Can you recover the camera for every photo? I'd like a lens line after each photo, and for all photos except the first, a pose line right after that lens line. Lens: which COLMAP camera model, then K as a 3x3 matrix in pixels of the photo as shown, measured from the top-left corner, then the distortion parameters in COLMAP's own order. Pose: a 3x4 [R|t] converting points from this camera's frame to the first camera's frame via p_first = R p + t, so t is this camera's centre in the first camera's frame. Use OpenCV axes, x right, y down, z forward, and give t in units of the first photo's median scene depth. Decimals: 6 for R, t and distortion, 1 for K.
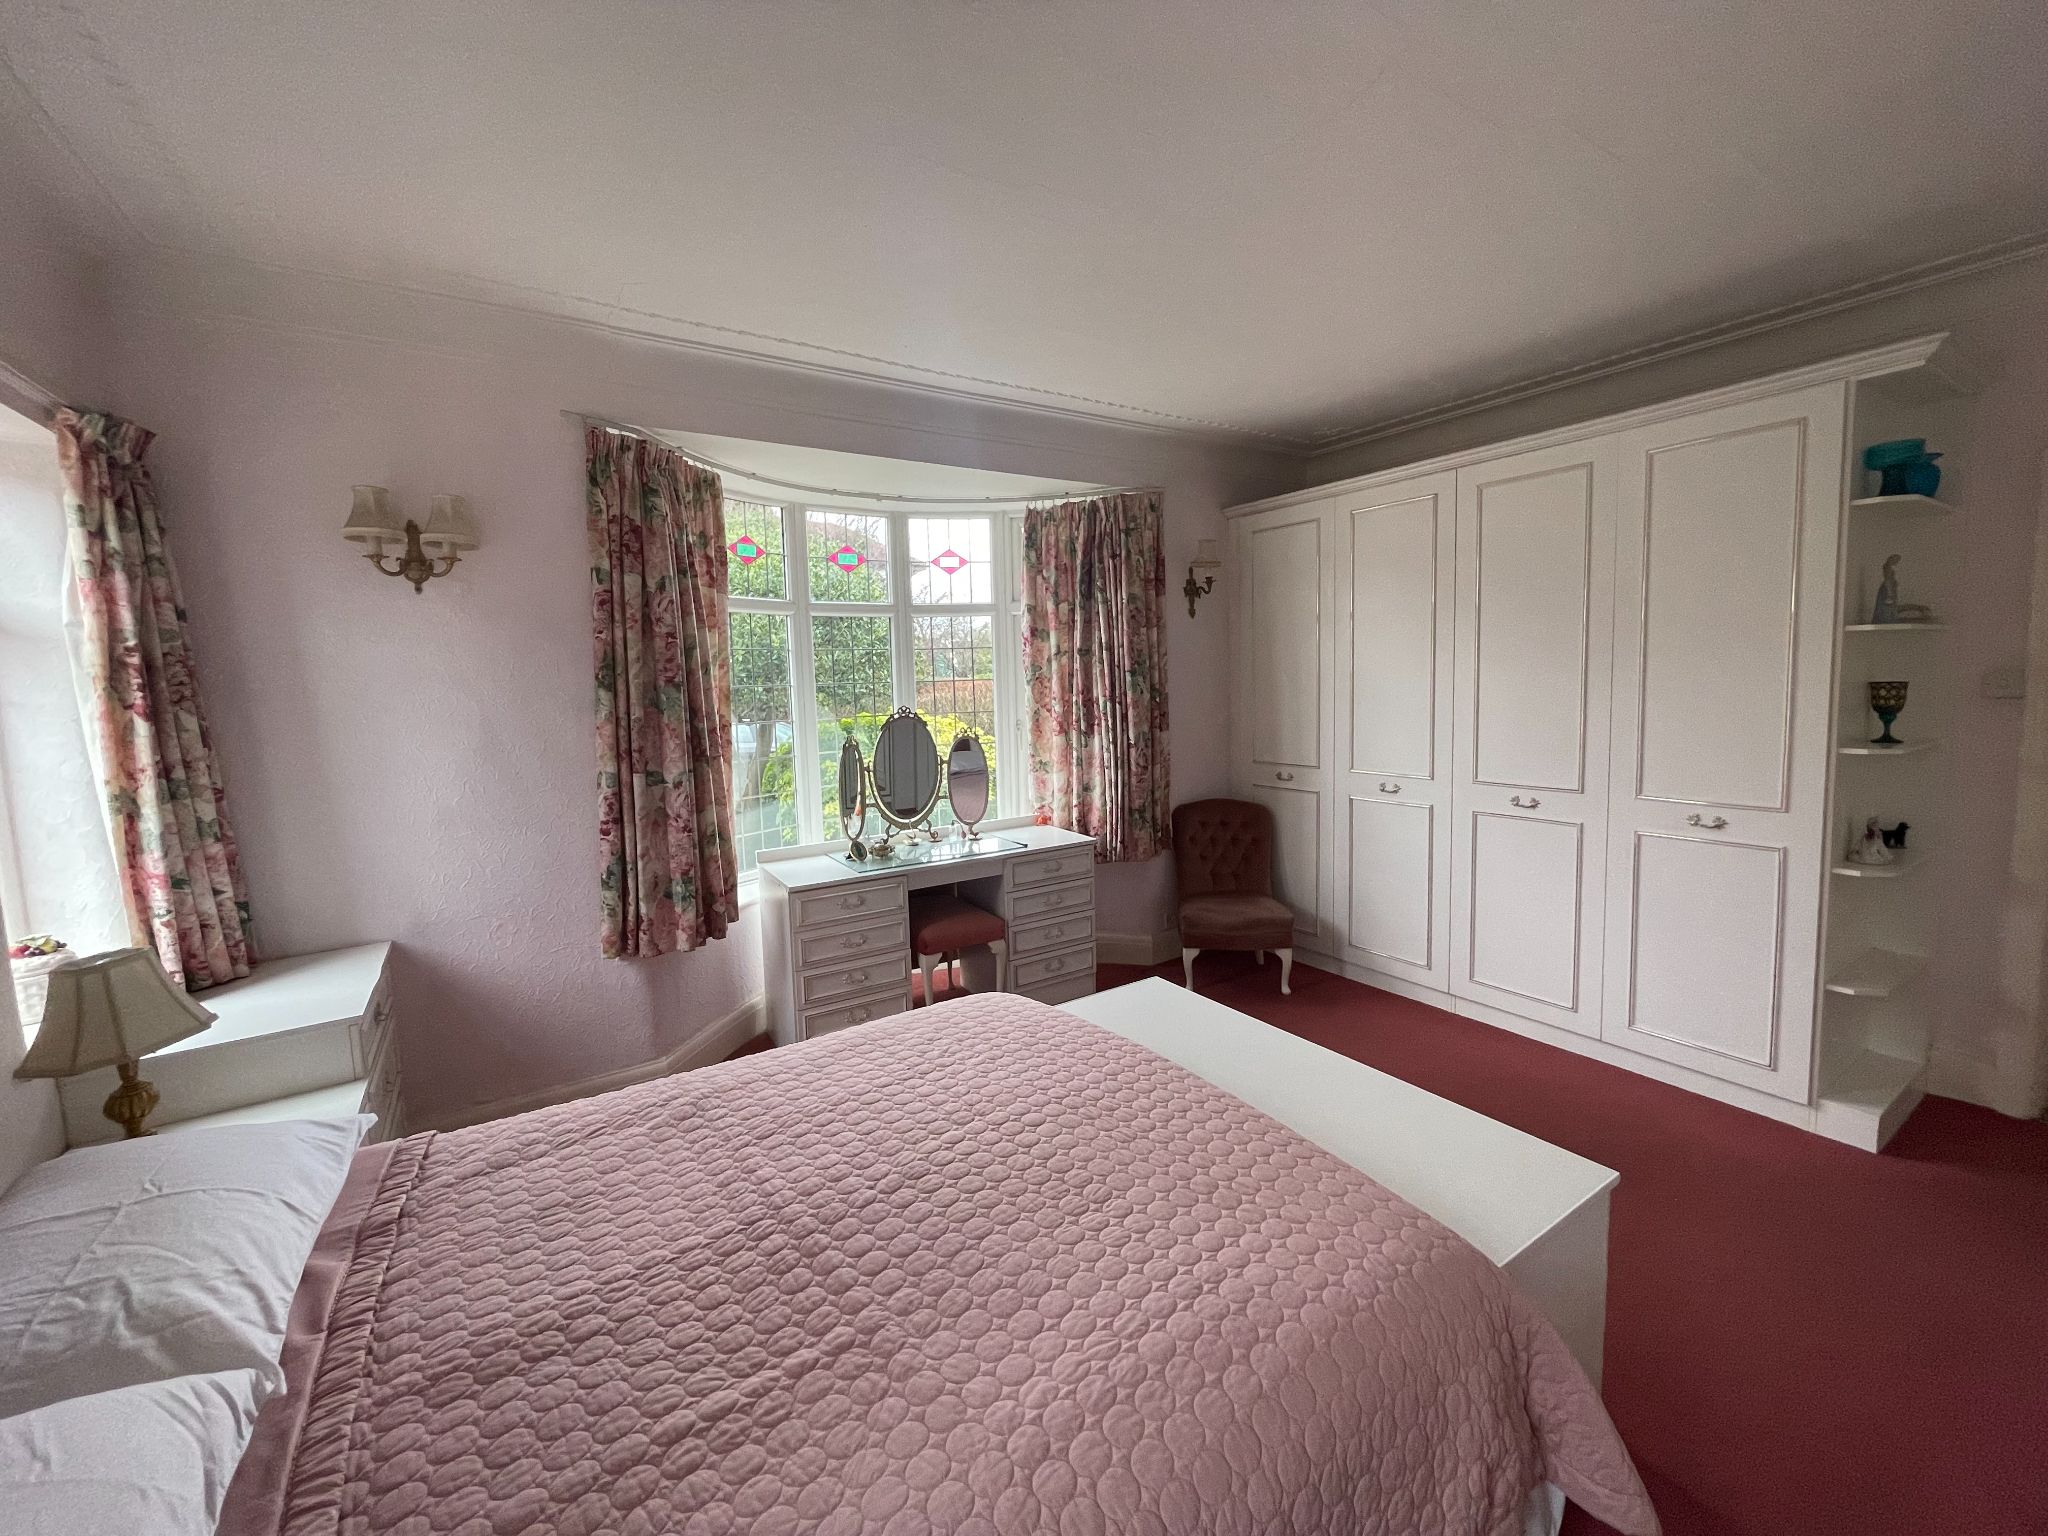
lens RADIAL K [[823.0, 0, 1022.1], [0, 823.0, 750.7], [0, 0, 1]] dist [-0.003844, -0.000035]
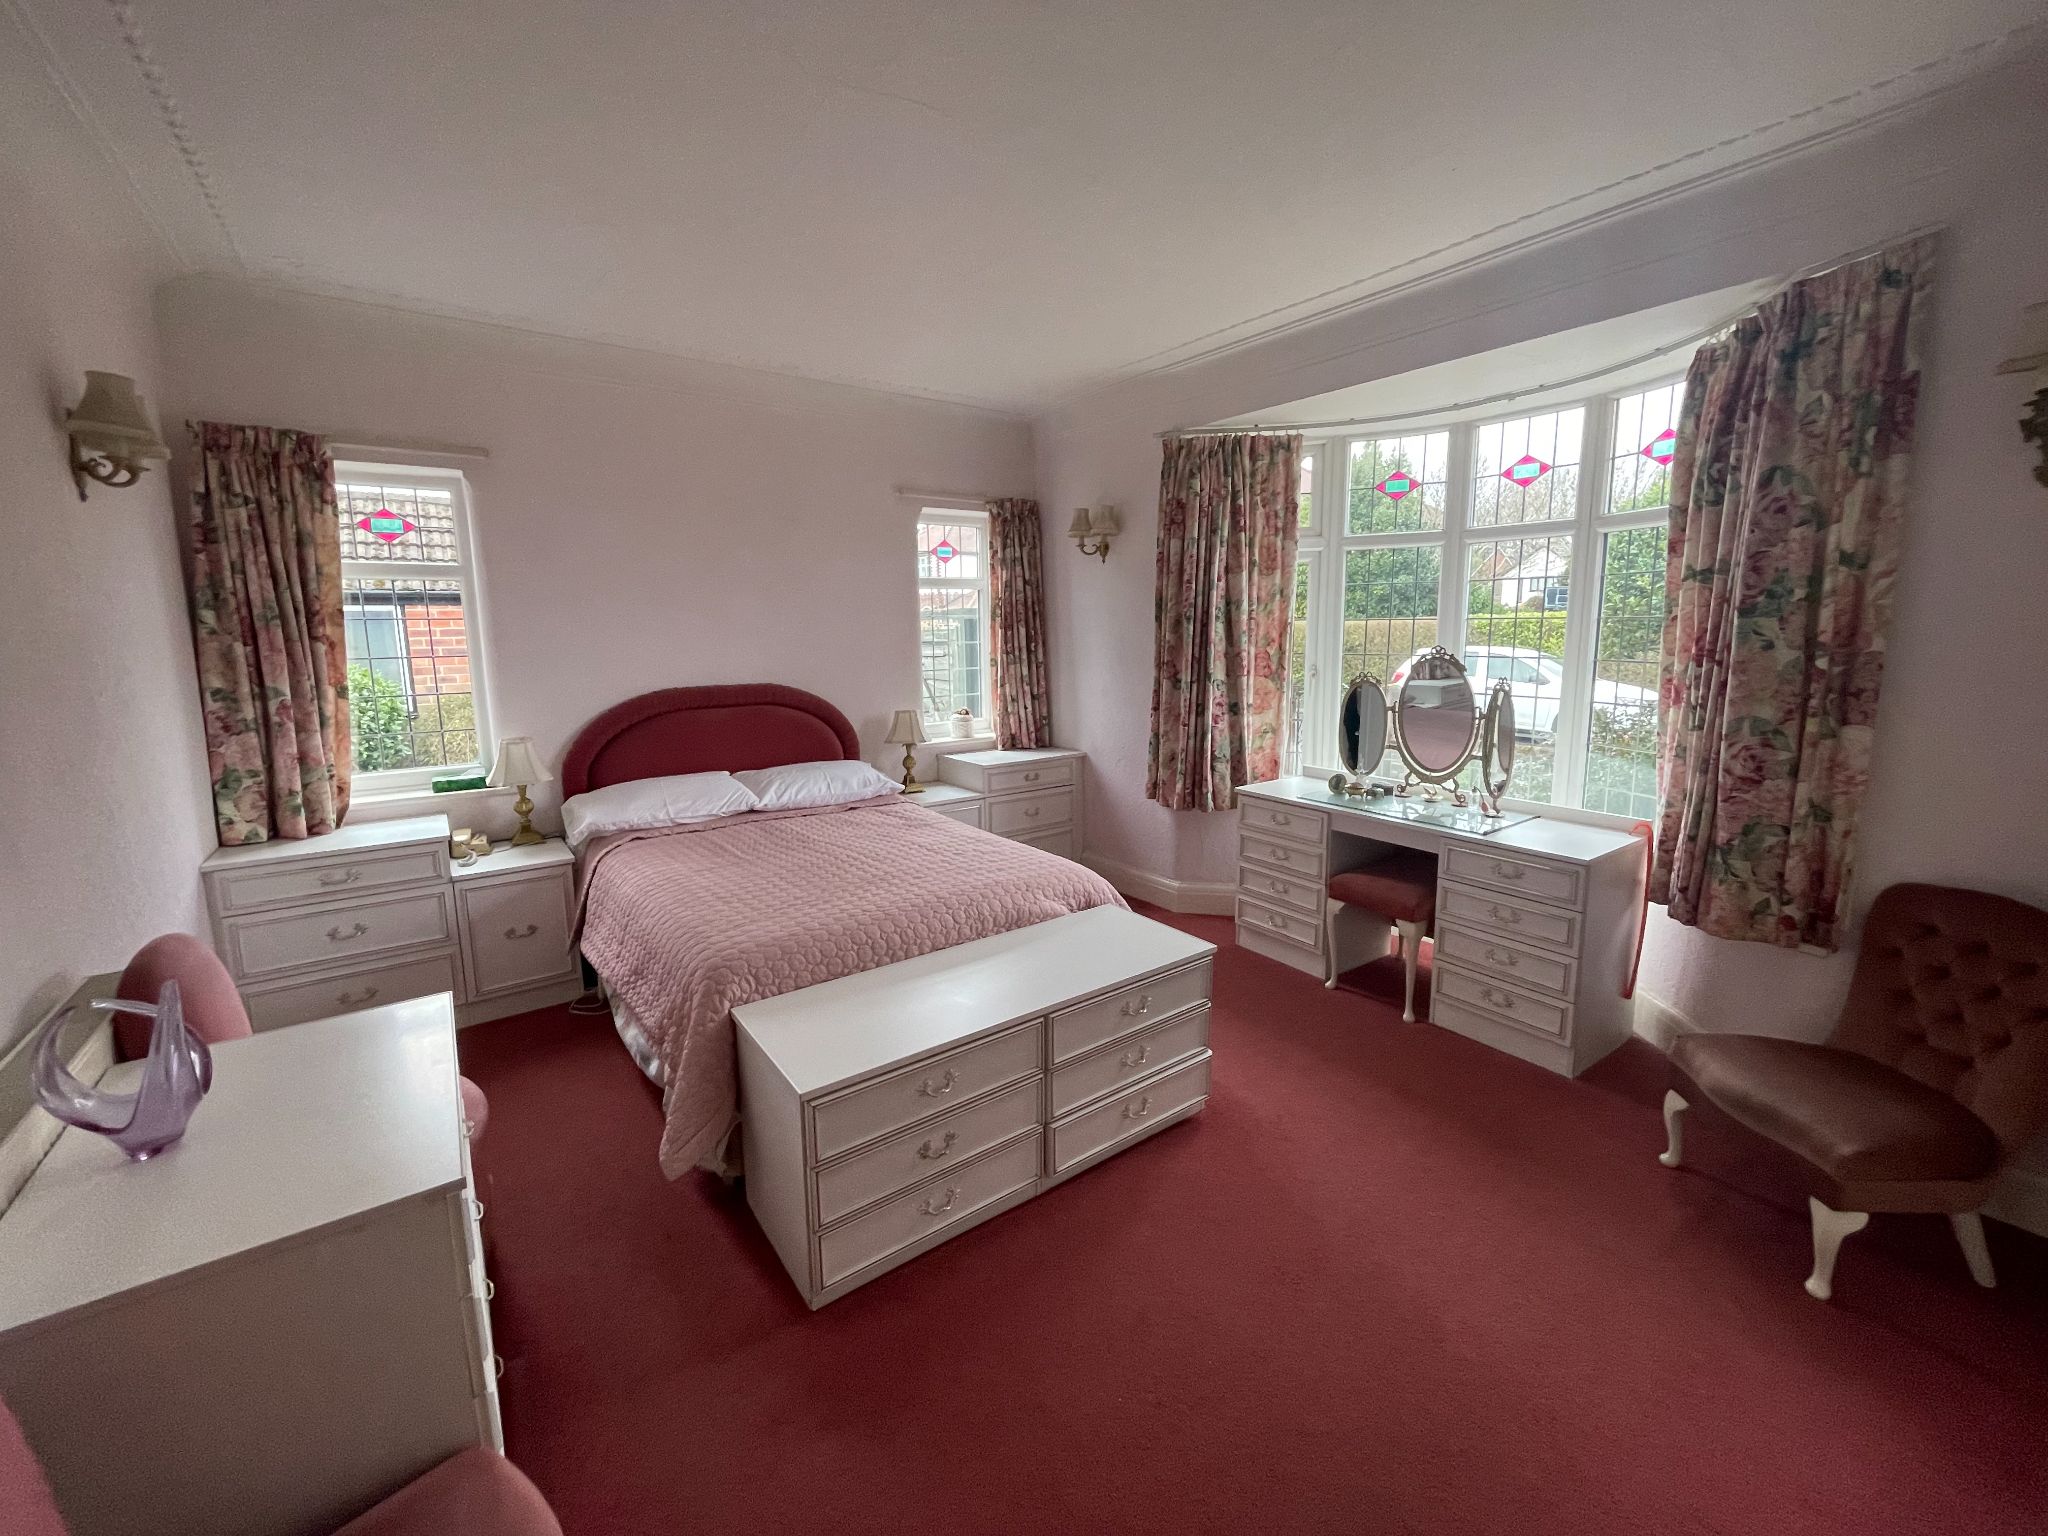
lens RADIAL K [[823.0, 0, 1022.1], [0, 823.0, 750.7], [0, 0, 1]] dist [-0.003844, -0.000035]
pose [[0.055067, 0.184865, -0.981220, 0.761547], [-0.079590, 0.980397, 0.180243, -0.070825], [0.995305, 0.068170, 0.068701, 0.517424]]
